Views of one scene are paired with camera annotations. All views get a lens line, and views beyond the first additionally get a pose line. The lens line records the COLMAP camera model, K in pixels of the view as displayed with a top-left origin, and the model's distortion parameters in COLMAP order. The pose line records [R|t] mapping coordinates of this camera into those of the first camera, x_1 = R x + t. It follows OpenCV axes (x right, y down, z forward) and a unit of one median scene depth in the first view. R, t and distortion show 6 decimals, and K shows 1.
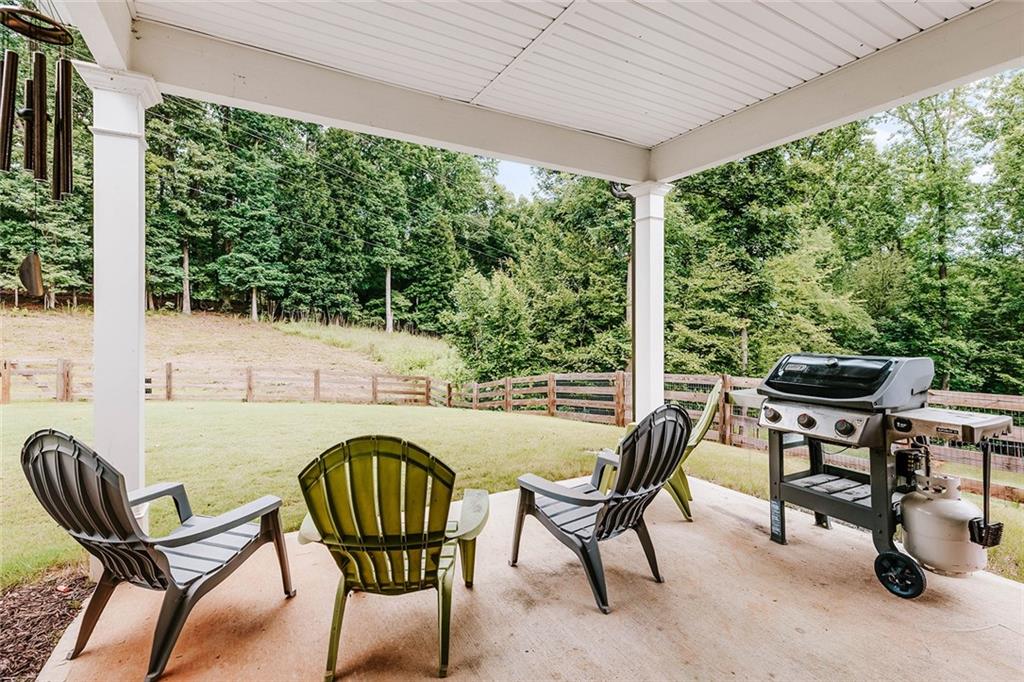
lens RADIAL K [[466.1, 0, 514.9], [0, 466.1, 329.3], [0, 0, 1]] dist [-0.000234, -0.000050]
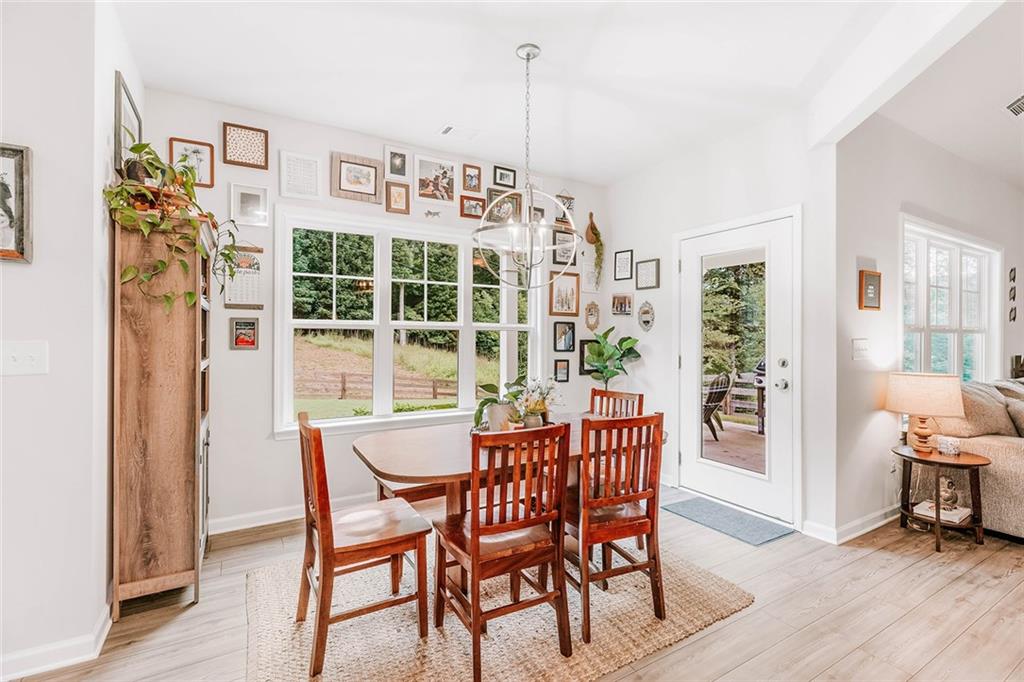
lens RADIAL K [[460.2, 0, 509.9], [0, 460.2, 333.8], [0, 0, 1]] dist [0.001201, 0.000070]
pose [[0.999867, 0.002897, 0.016035, -0.056979], [-0.002605, 0.999831, -0.018208, -0.001260], [-0.016085, 0.018164, 0.999706, -0.100250]]
